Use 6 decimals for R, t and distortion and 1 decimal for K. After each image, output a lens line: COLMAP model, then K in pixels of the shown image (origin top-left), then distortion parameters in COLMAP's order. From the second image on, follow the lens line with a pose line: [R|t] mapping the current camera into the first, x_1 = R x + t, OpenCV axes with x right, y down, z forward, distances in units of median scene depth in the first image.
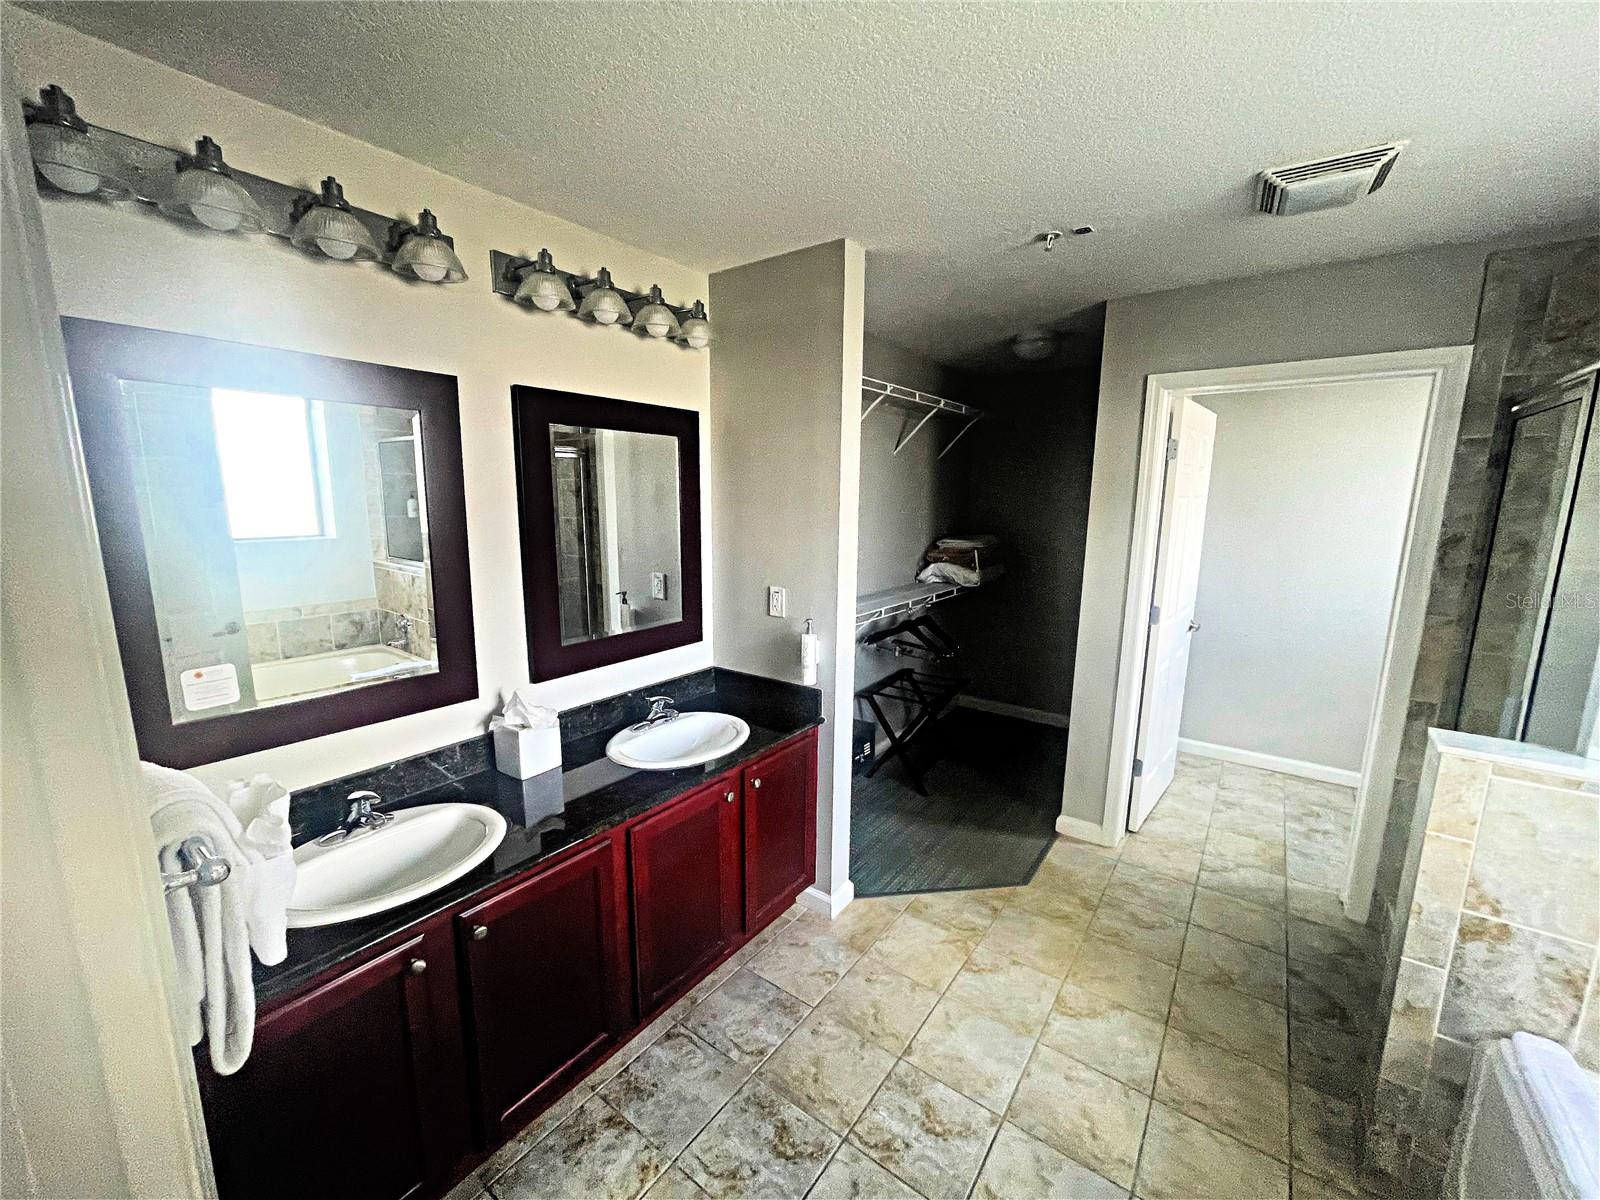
lens RADIAL K [[642.9, 0, 791.7], [0, 642.9, 608.3], [0, 0, 1]] dist [-0.003845, -0.000207]
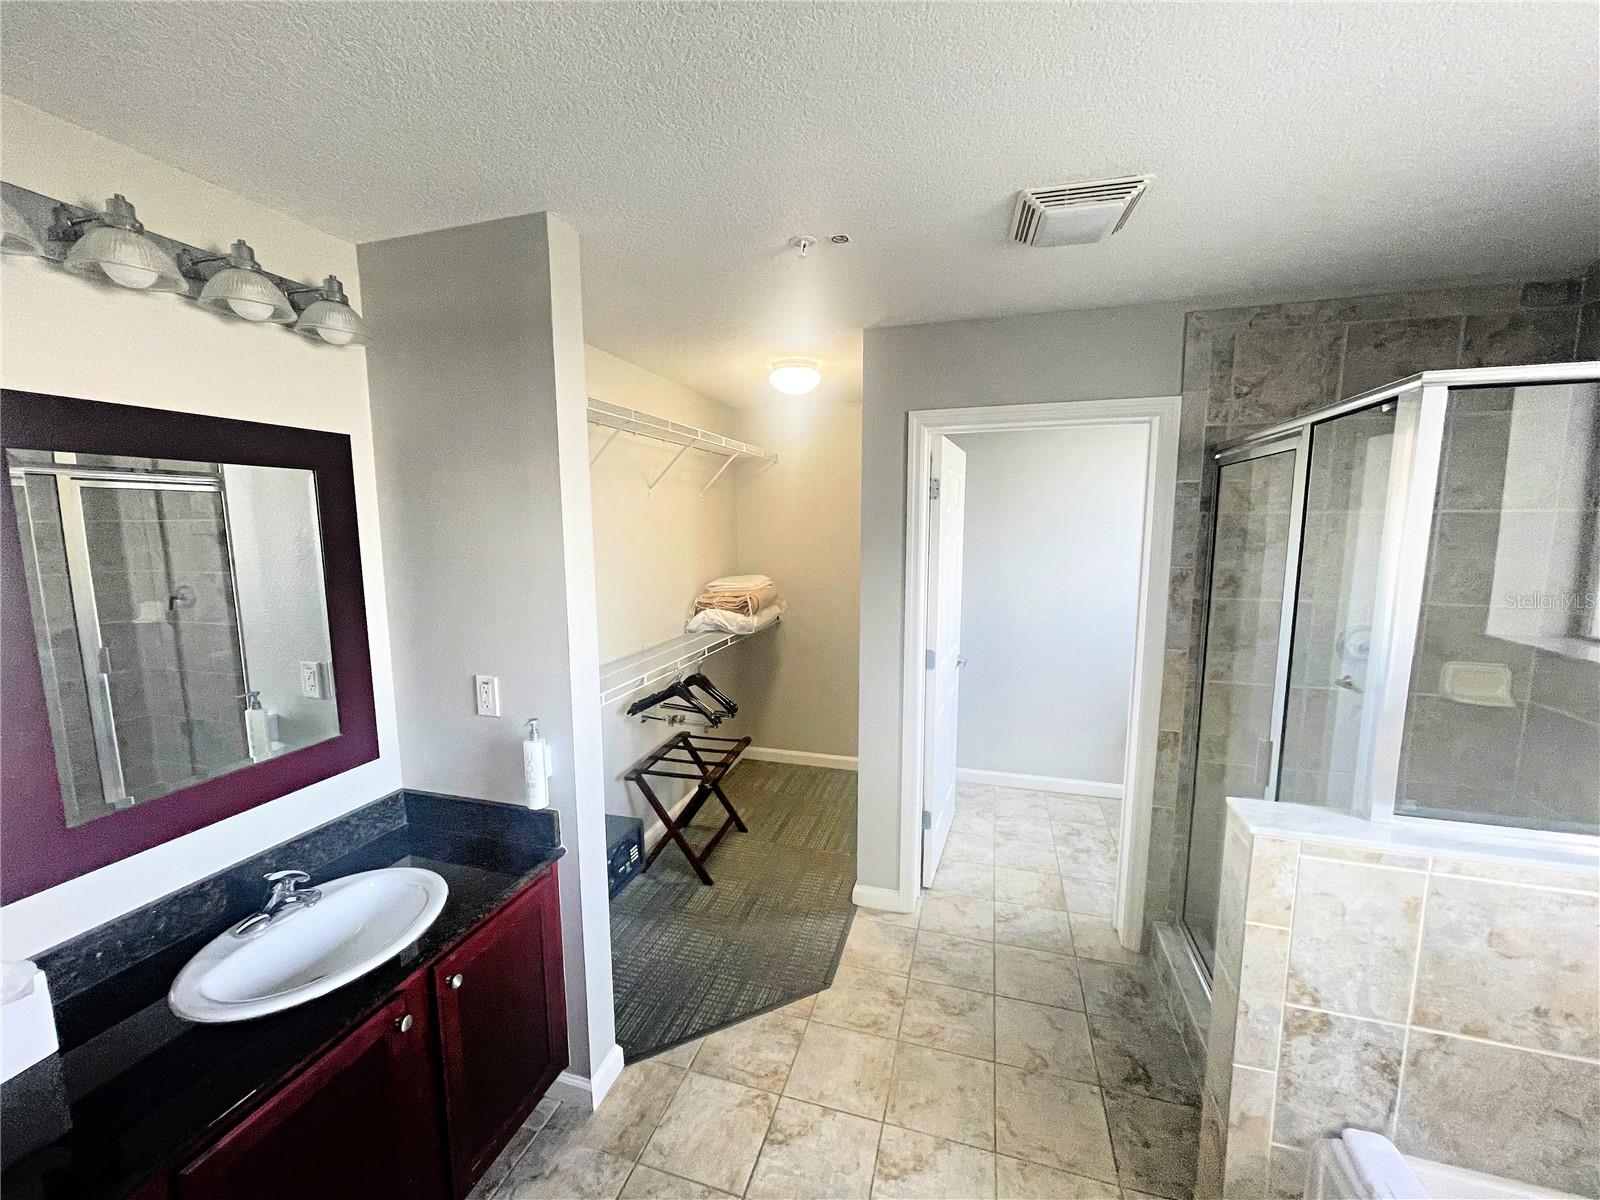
lens RADIAL K [[642.9, 0, 791.7], [0, 642.9, 608.3], [0, 0, 1]] dist [-0.003845, -0.000207]
pose [[0.941532, -0.057123, 0.332045, 0.069751], [0.071321, 0.996980, -0.030722, -0.065994], [-0.329287, 0.052608, 0.942763, 0.203958]]
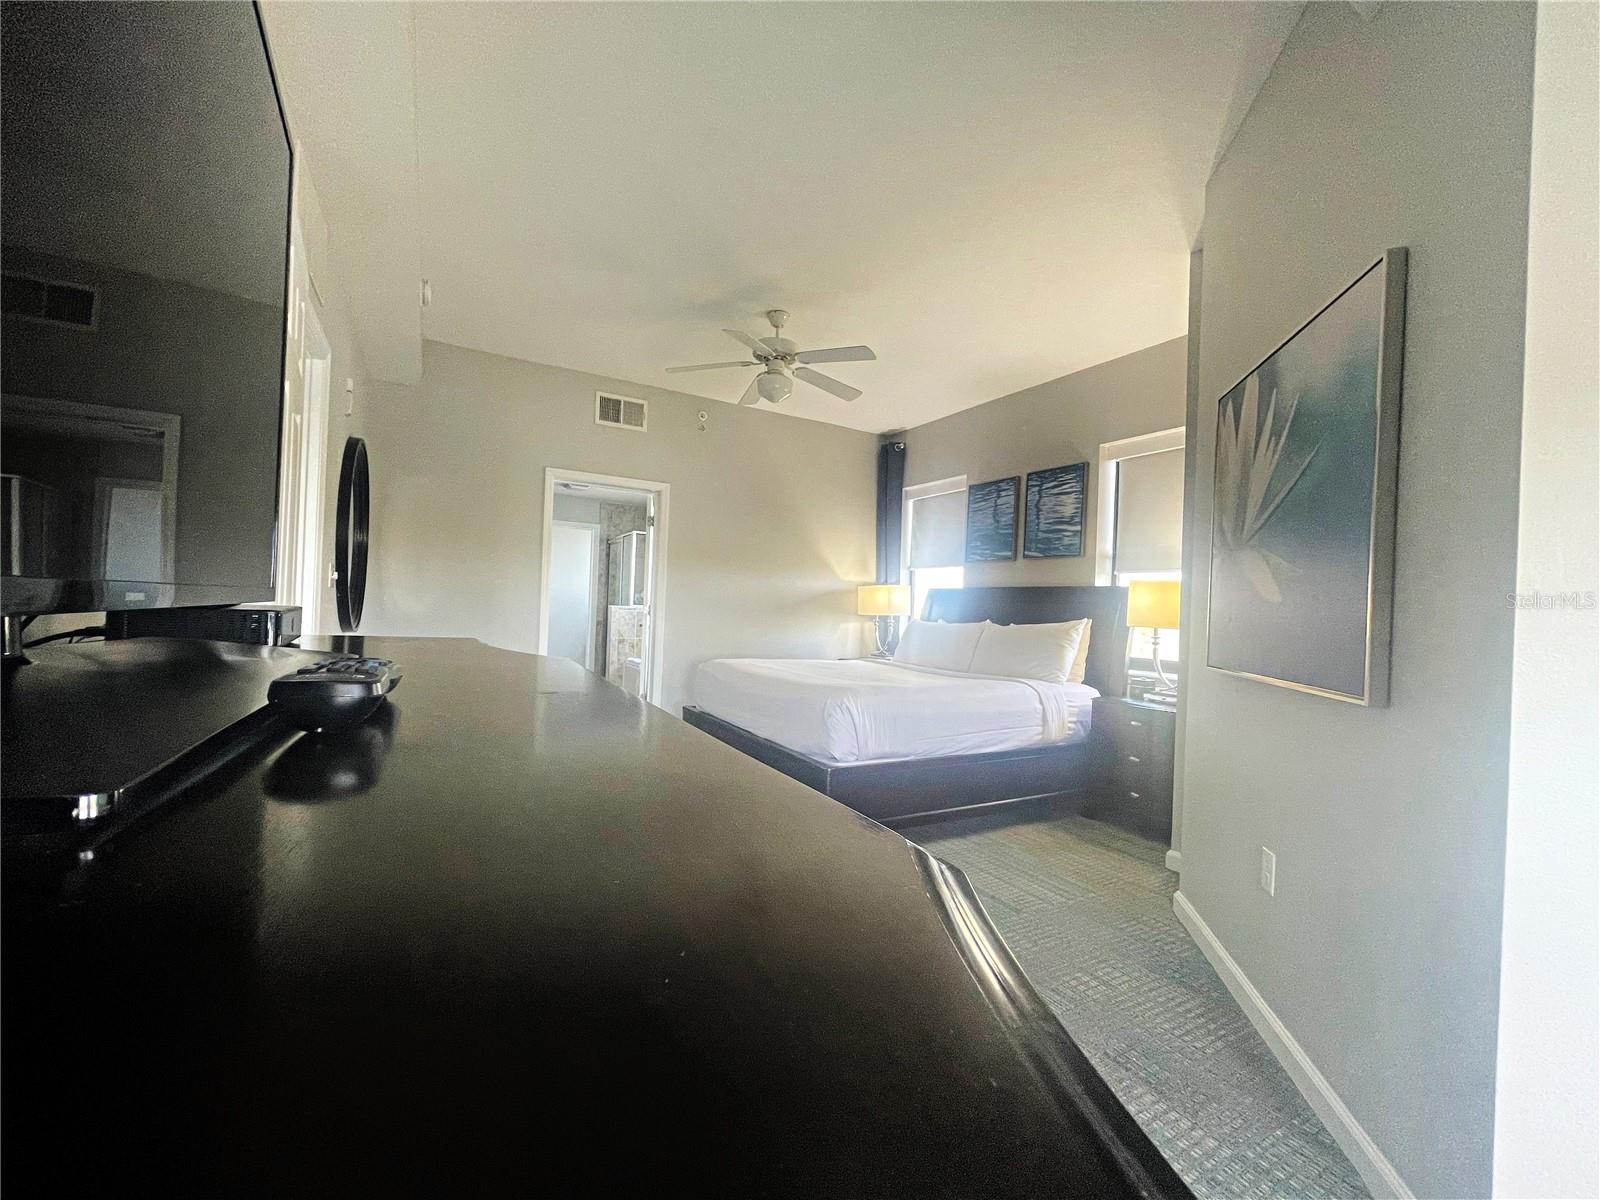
lens RADIAL K [[642.9, 0, 791.7], [0, 642.9, 608.3], [0, 0, 1]] dist [-0.003845, -0.000207]
pose [[0.402245, 0.011248, 0.915463, -1.828499], [0.124236, 0.990005, -0.066752, 0.445657], [-0.907063, 0.140584, 0.396827, -1.376759]]
